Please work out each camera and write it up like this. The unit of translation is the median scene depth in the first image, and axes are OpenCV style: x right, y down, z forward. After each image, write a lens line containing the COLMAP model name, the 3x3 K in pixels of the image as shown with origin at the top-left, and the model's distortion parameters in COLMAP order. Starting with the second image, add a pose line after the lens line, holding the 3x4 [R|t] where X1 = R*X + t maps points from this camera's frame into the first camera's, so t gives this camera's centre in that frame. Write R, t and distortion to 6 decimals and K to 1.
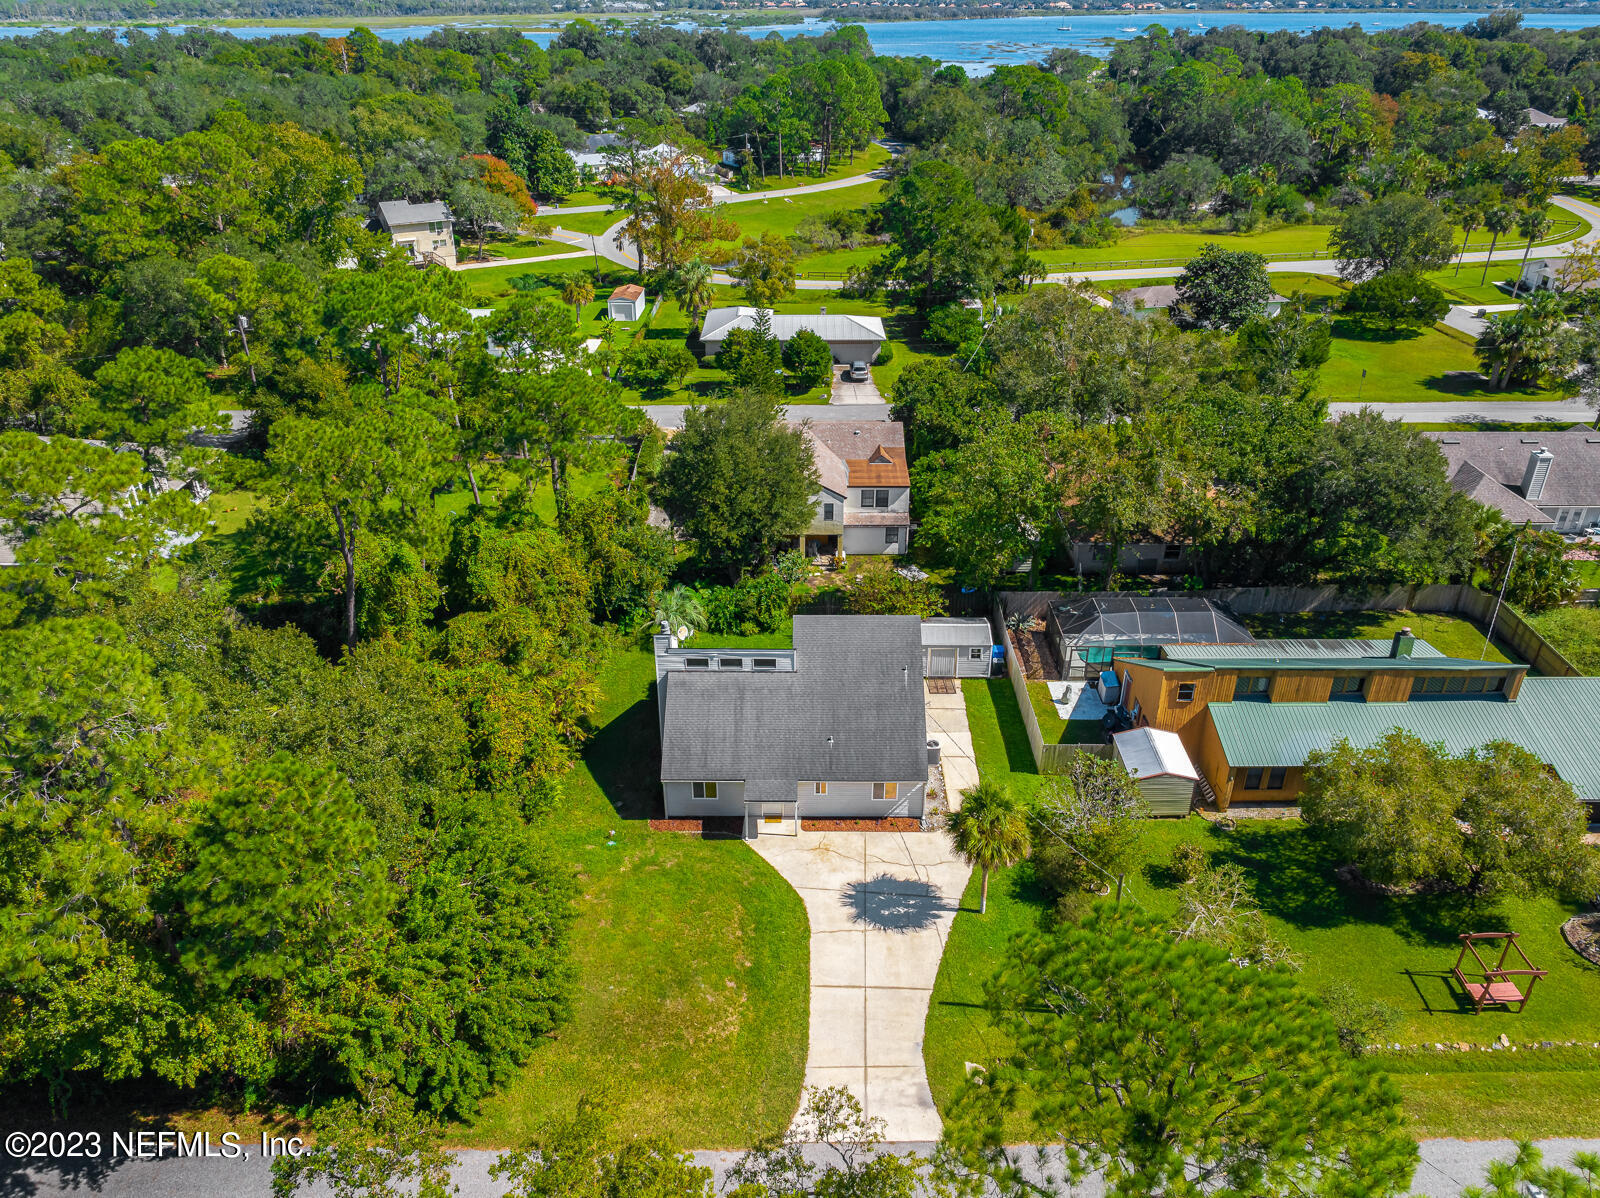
lens RADIAL K [[1128.6, 0, 804.4], [0, 1128.6, 595.6], [0, 0, 1]] dist [-0.022322, 0.008041]
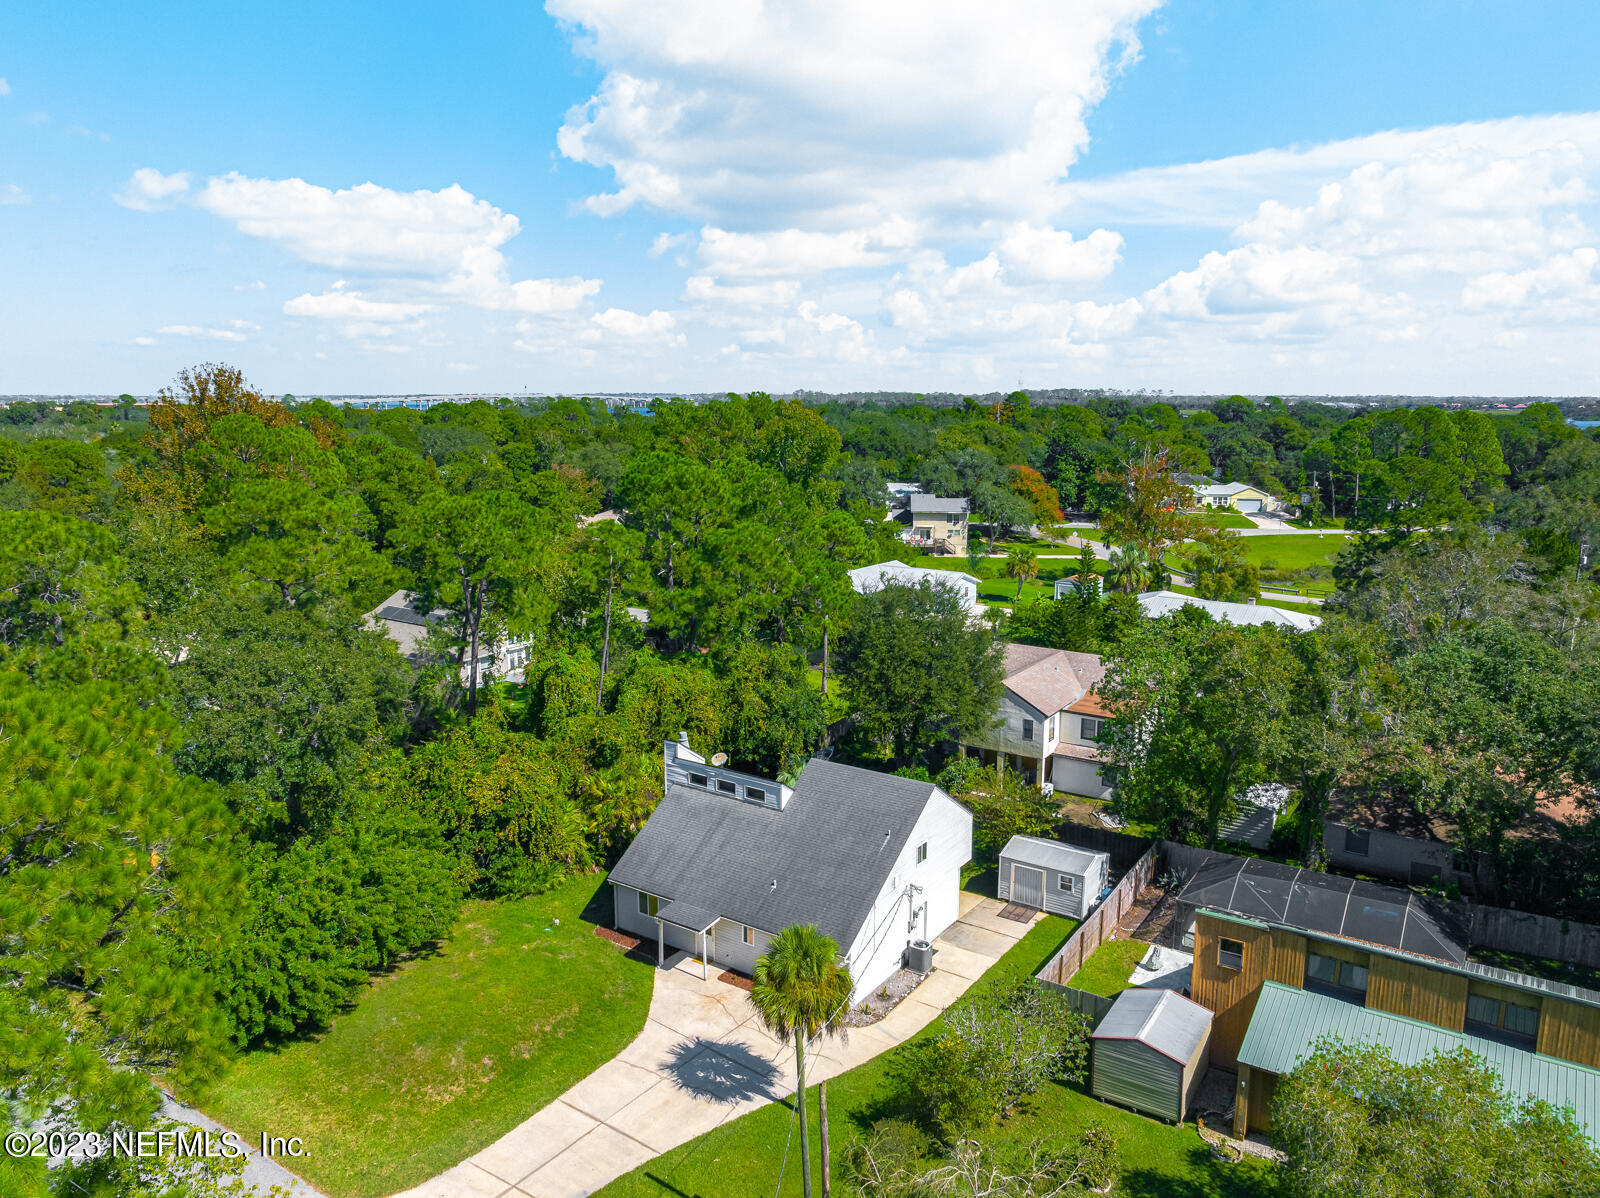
lens RADIAL K [[1123.7, 0, 805.0], [0, 1123.7, 587.7], [0, 0, 1]] dist [-0.023816, 0.011894]
pose [[0.829536, 0.095495, -0.550228, 0.376124], [-0.266819, 0.933313, -0.240280, 0.086281], [0.490590, 0.346132, 0.799696, 0.174612]]
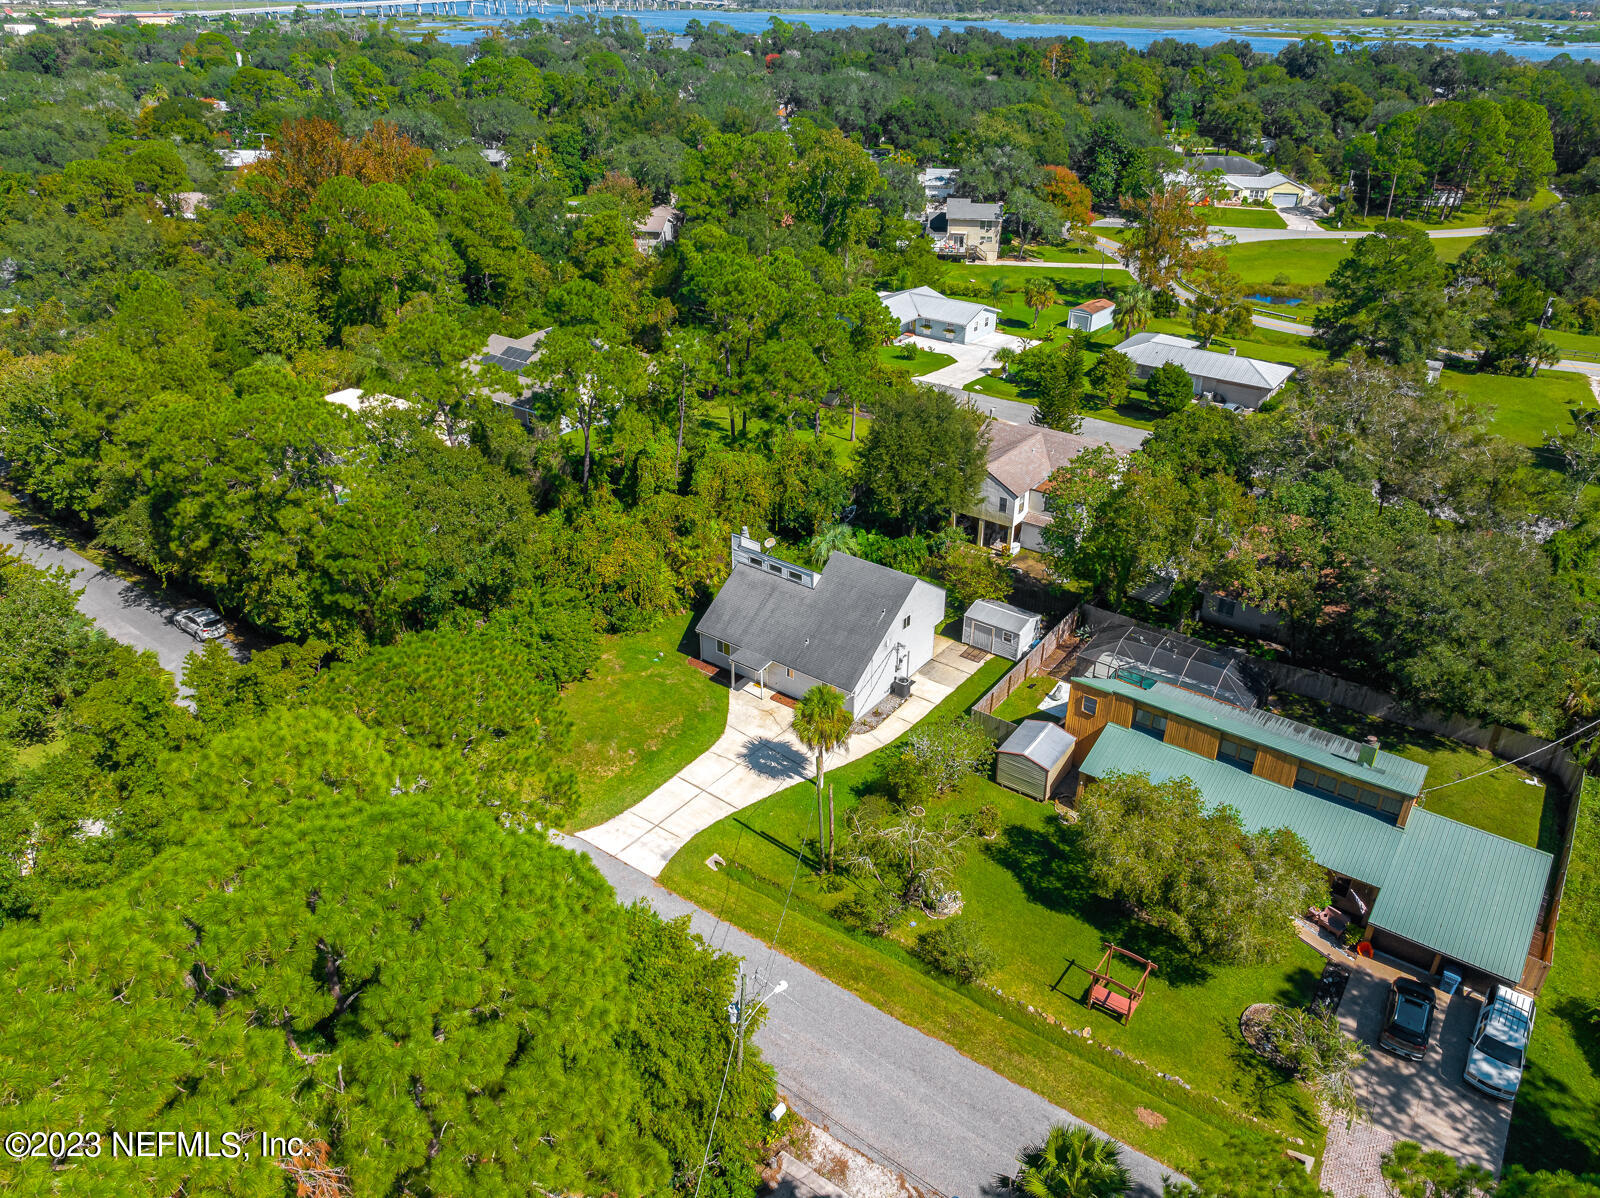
lens RADIAL K [[1123.7, 0, 805.0], [0, 1123.7, 587.7], [0, 0, 1]] dist [-0.023816, 0.011894]
pose [[0.807115, 0.285231, -0.516922, 0.514593], [-0.286083, 0.954844, 0.080185, -0.028587], [0.516451, 0.083164, 0.852269, -0.100583]]
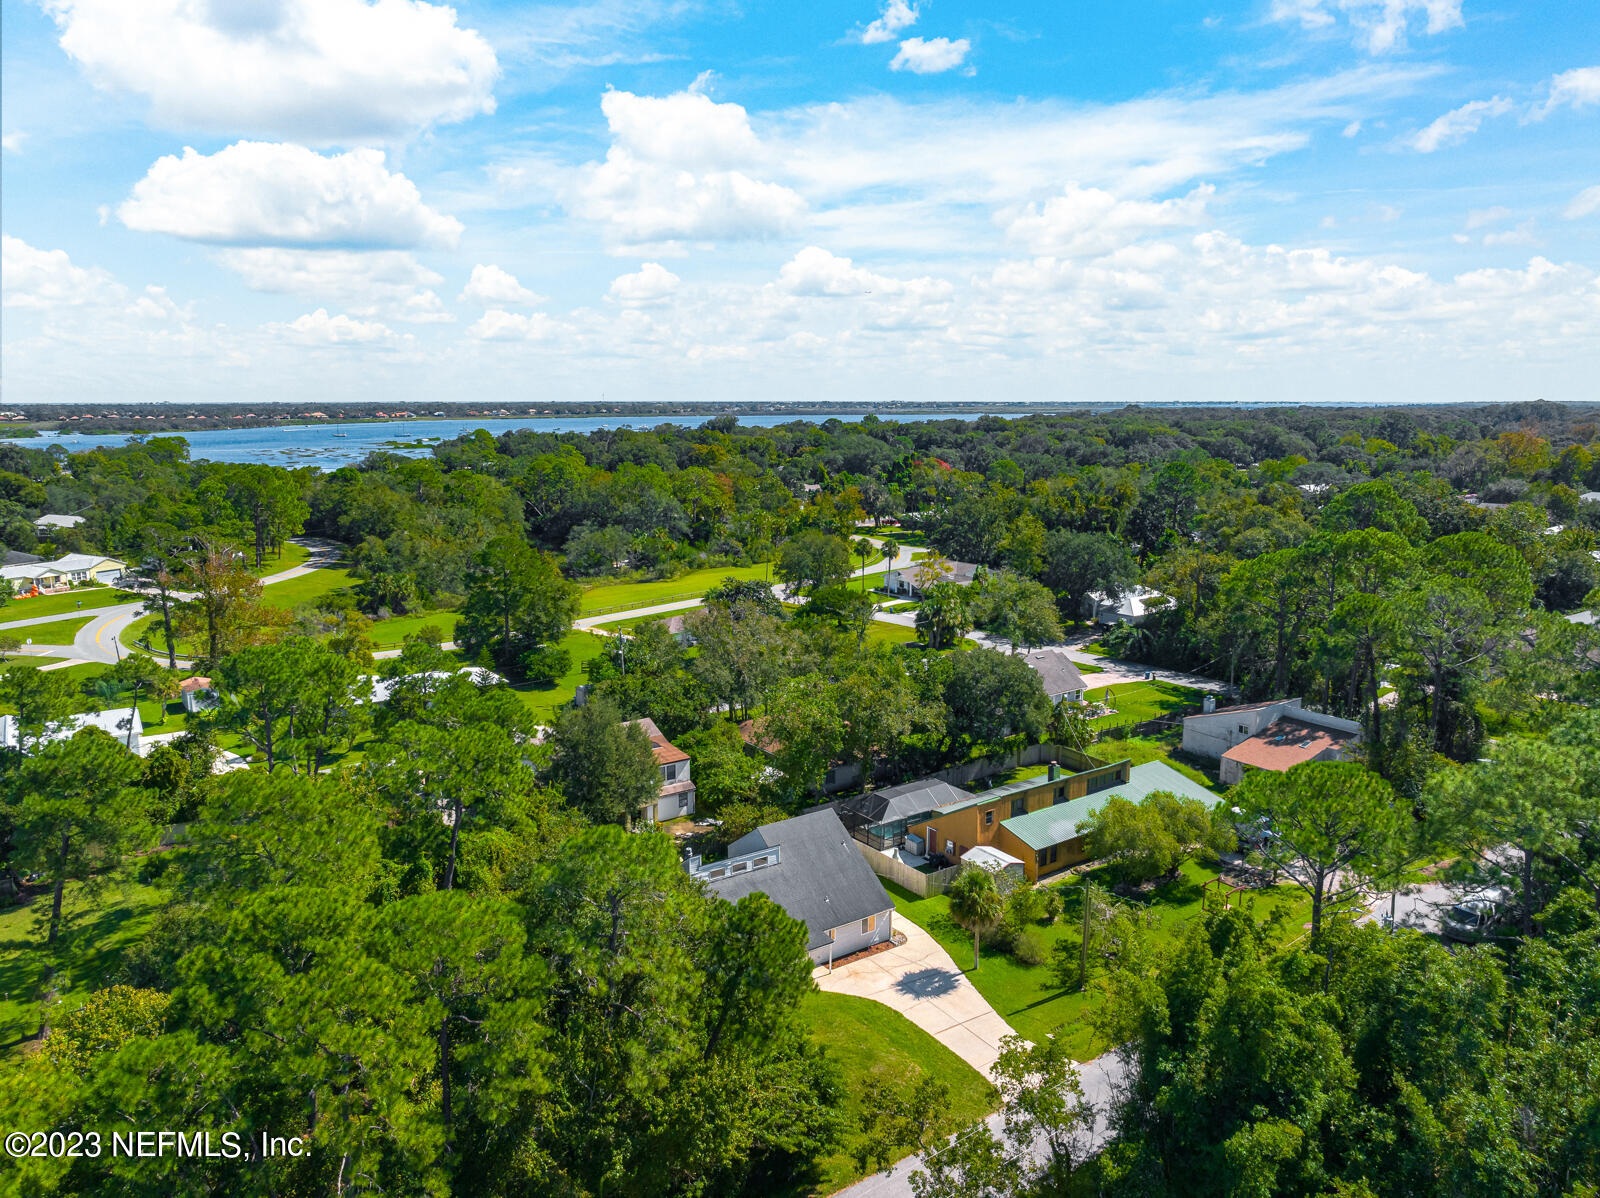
lens RADIAL K [[1128.6, 0, 804.4], [0, 1128.6, 595.6], [0, 0, 1]] dist [-0.022322, 0.008041]
pose [[0.812645, -0.099395, 0.574221, -0.566077], [0.277260, 0.932625, -0.230948, 0.068754], [-0.512578, 0.346887, 0.785451, -0.150568]]
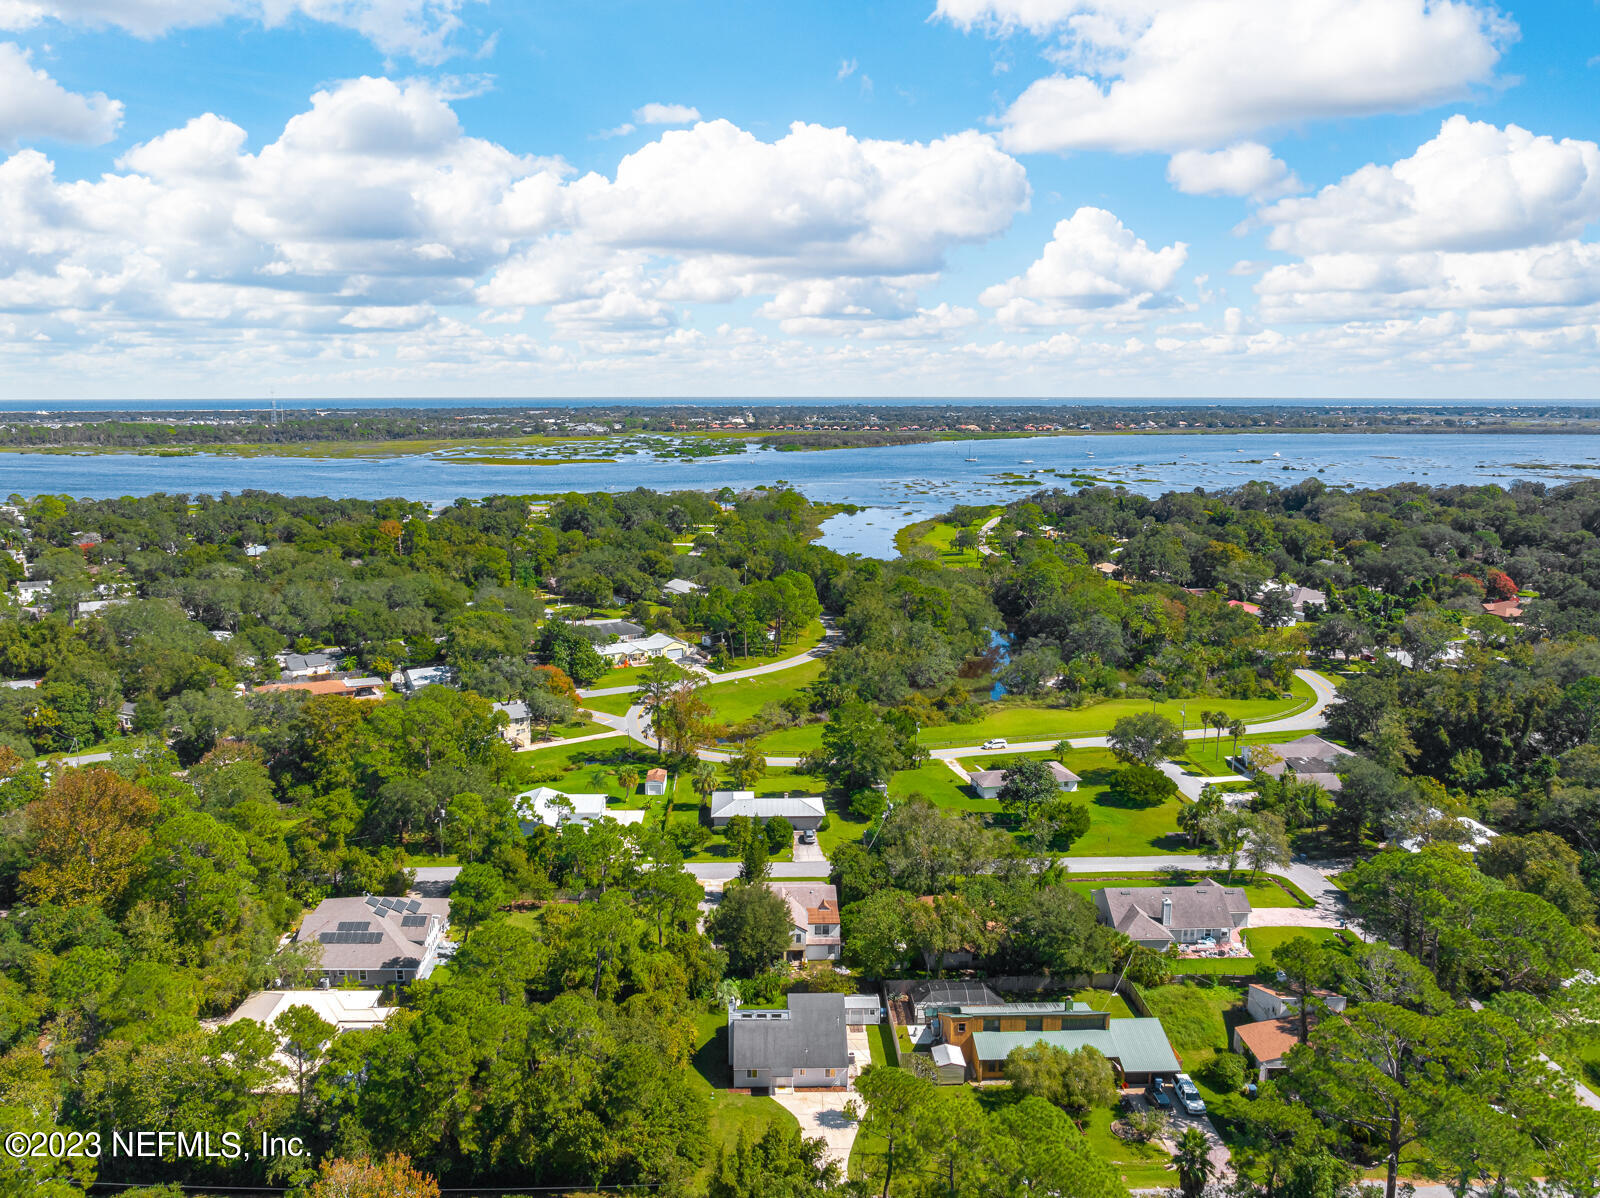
lens RADIAL K [[1146.2, 0, 762.8], [0, 1146.2, 599.1], [0, 0, 1]] dist [-0.021847, -0.003326]
pose [[0.999848, -0.004660, 0.016816, -0.075523], [0.009676, 0.950008, -0.312077, -0.015328], [-0.014521, 0.312192, 0.949908, -1.130096]]
